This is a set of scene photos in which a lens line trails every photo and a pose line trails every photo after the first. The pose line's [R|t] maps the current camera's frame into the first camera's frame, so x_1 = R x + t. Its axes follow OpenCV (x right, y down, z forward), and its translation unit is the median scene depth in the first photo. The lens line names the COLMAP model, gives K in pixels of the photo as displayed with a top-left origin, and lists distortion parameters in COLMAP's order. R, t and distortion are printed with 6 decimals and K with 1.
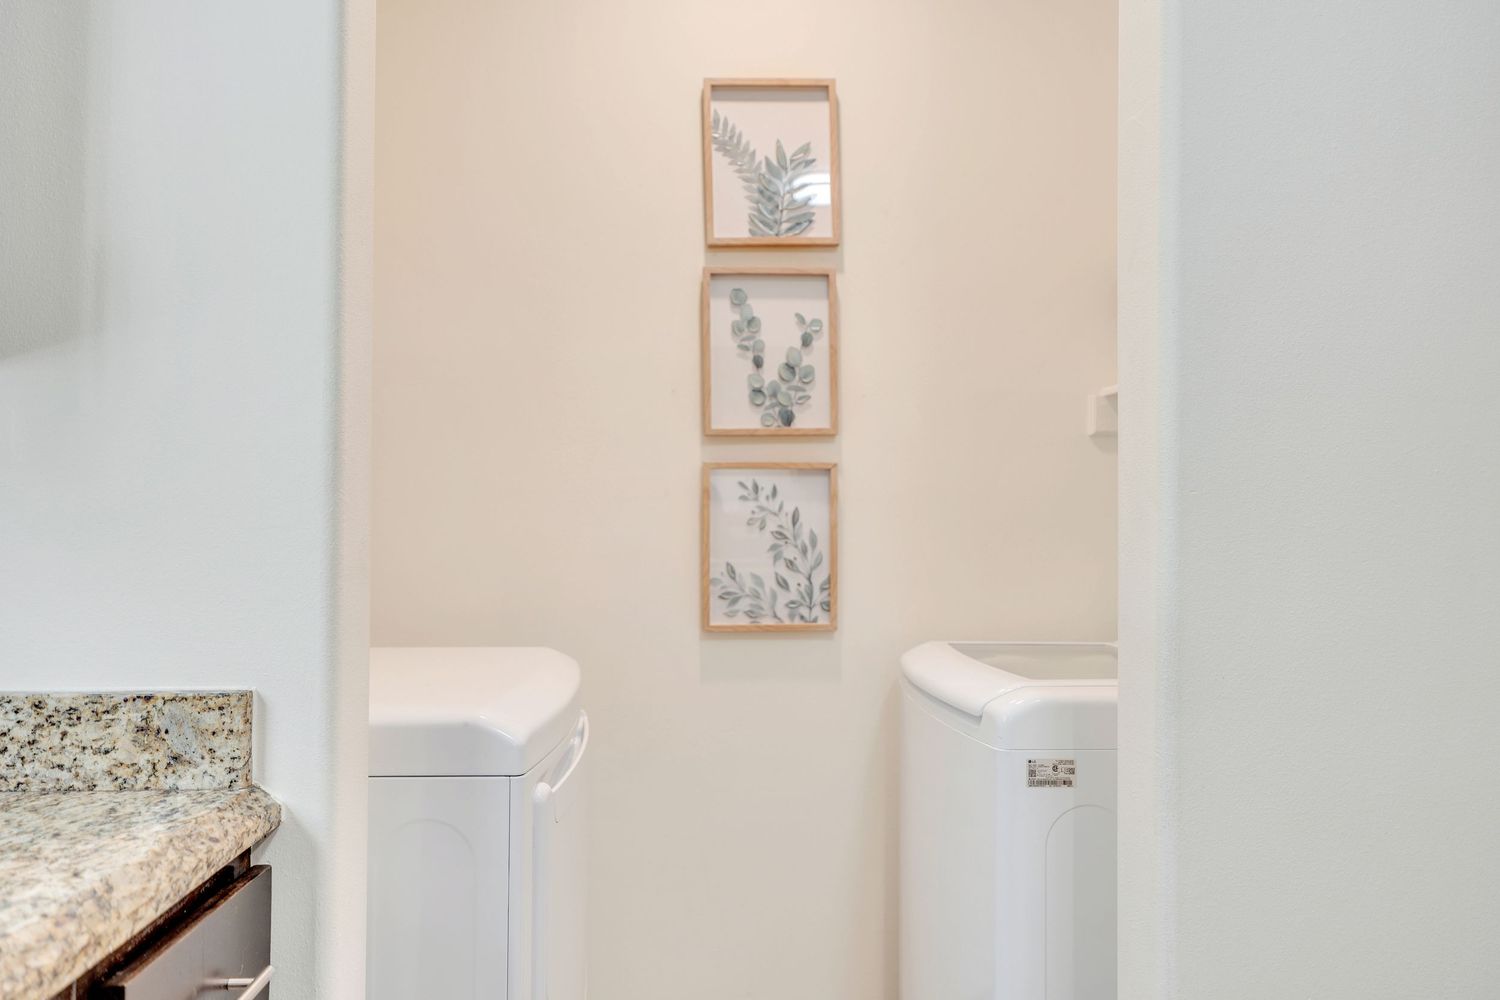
lens RADIAL K [[937.6, 0, 746.2], [0, 937.6, 505.1], [0, 0, 1]] dist [-0.007336, -0.000976]
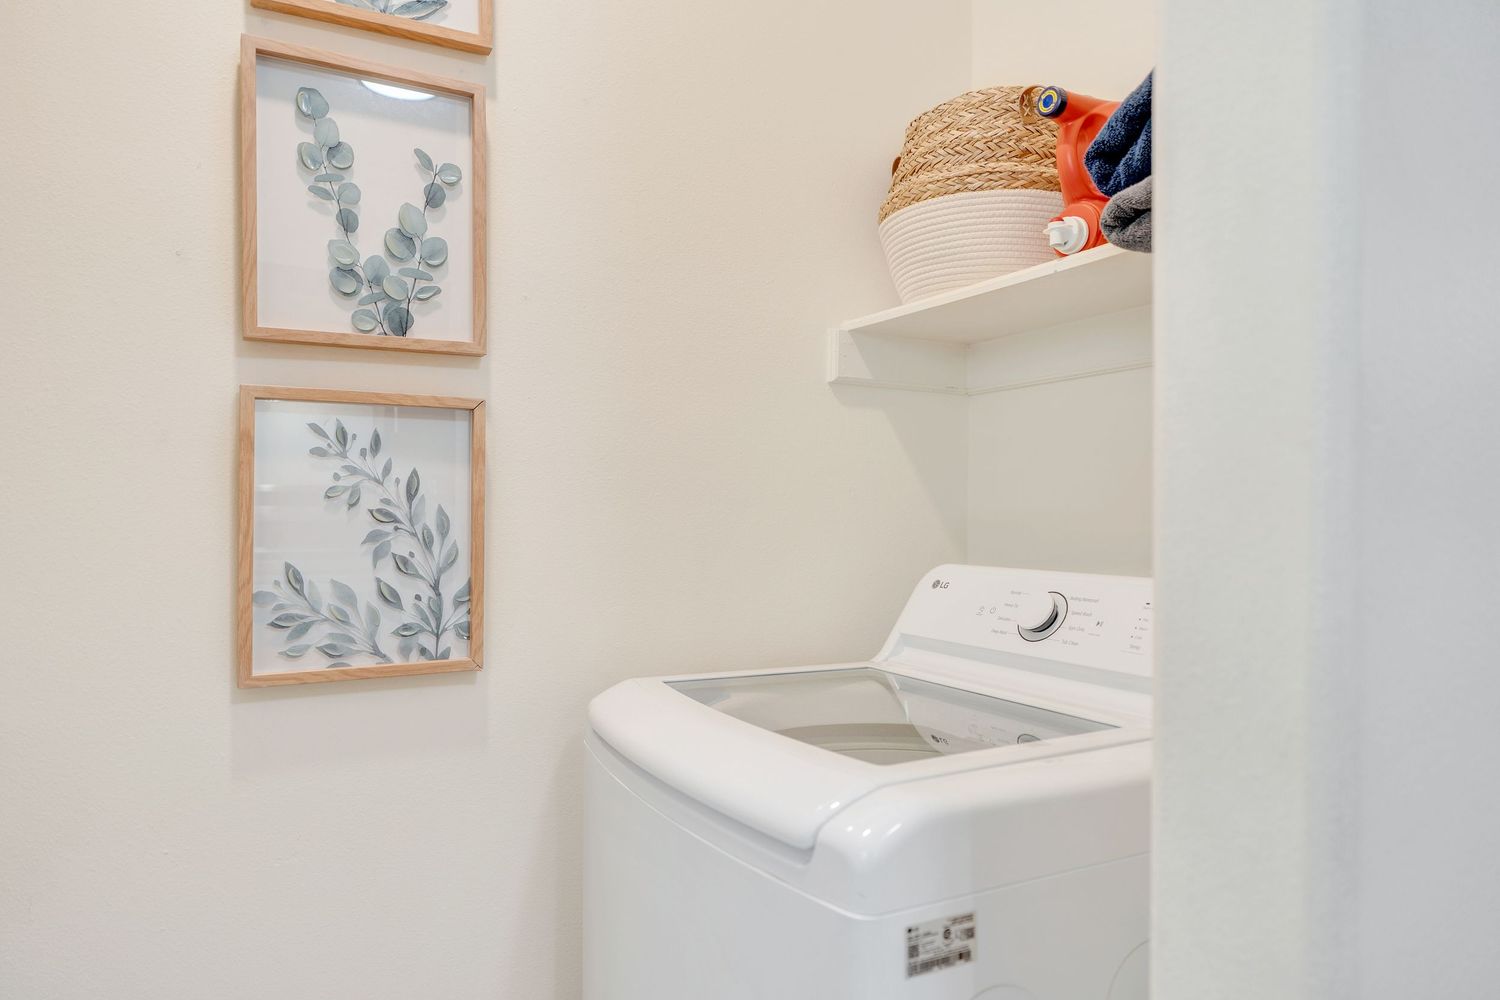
lens RADIAL K [[903.6, 0, 731.3], [0, 903.6, 503.3], [0, 0, 1]] dist [-0.002611, 0.004154]
pose [[0.901269, 0.006404, 0.433213, -0.014721], [-0.014911, 0.999757, 0.016242, 0.011315], [-0.433003, -0.021098, 0.901145, 0.385783]]
